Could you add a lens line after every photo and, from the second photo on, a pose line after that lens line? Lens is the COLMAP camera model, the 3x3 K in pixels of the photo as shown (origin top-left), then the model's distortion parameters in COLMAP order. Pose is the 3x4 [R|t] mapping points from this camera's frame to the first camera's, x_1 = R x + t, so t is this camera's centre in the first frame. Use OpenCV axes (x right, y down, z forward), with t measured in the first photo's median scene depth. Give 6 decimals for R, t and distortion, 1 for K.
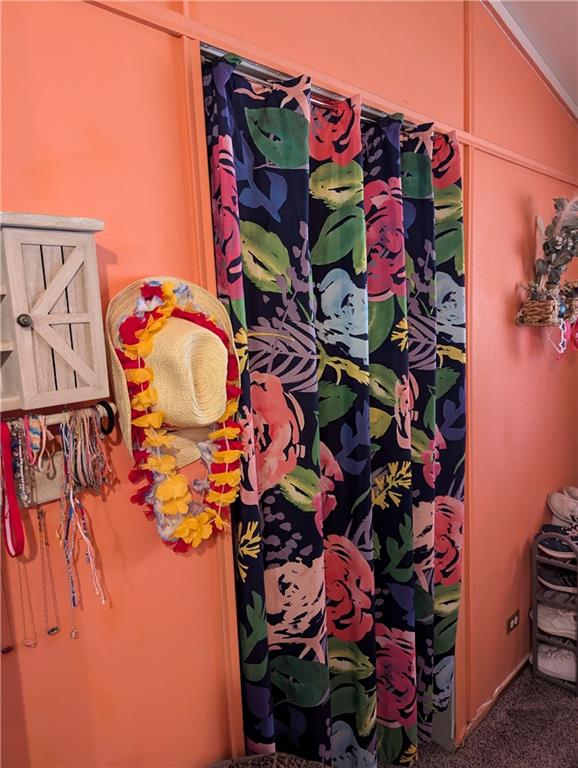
lens RADIAL K [[555.4, 0, 281.3], [0, 555.4, 386.1], [0, 0, 1]] dist [0.056625, -0.055499]
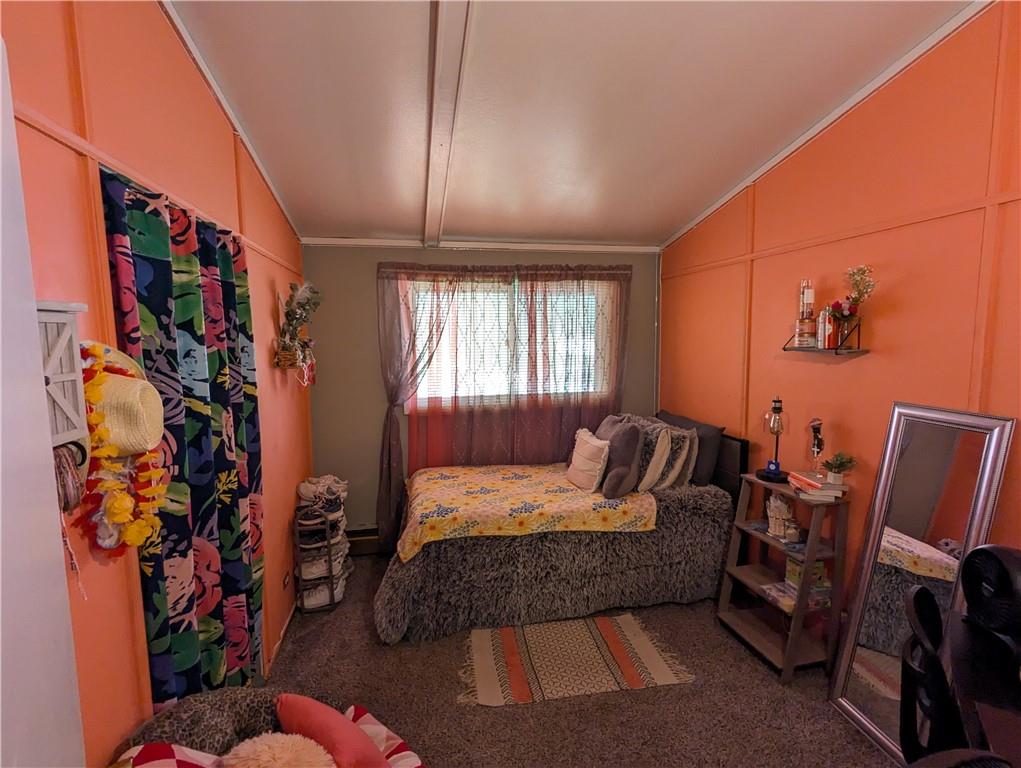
lens RADIAL K [[483.1, 0, 510.7], [0, 483.1, 383.7], [0, 0, 1]] dist [-0.001790, 0.001288]
pose [[0.557401, -0.043768, 0.829089, -0.410226], [0.094168, 0.995498, -0.010757, 0.001814], [-0.824886, 0.084069, 0.559013, -0.271739]]
